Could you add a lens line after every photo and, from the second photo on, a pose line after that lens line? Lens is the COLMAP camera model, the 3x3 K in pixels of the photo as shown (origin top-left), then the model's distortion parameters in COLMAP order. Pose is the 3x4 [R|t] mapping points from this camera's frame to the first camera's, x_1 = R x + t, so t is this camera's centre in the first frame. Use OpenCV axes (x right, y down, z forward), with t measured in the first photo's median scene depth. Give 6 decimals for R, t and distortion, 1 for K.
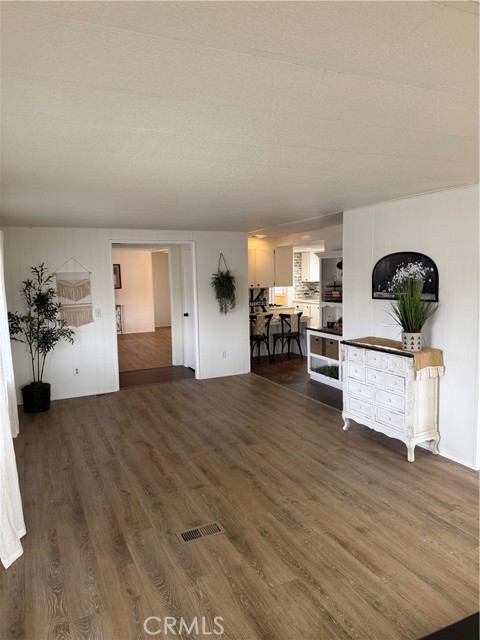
lens RADIAL K [[446.2, 0, 239.0], [0, 446.2, 321.3], [0, 0, 1]] dist [0.099323, -0.111485]
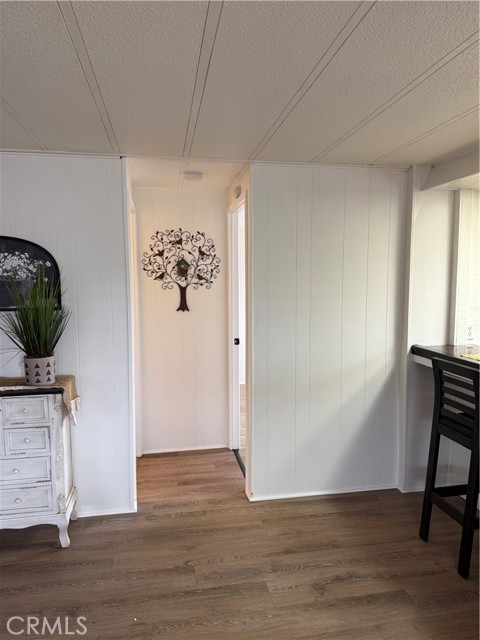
lens RADIAL K [[454.3, 0, 247.9], [0, 454.3, 322.0], [0, 0, 1]] dist [0.002695, -0.000634]
pose [[0.257251, -0.068503, 0.963914, -0.173351], [0.101608, 0.993872, 0.043515, -0.023743], [-0.960988, 0.086747, 0.262635, 0.511841]]
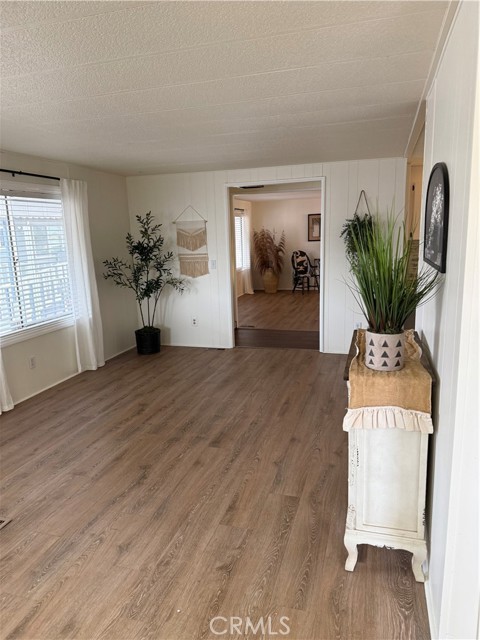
lens RADIAL K [[446.2, 0, 239.0], [0, 446.2, 321.3], [0, 0, 1]] dist [0.099323, -0.111485]
pose [[0.738143, 0.134201, -0.661162, 0.573276], [-0.062568, 0.989409, 0.130975, -0.041272], [0.671737, -0.055310, 0.738722, 0.510479]]
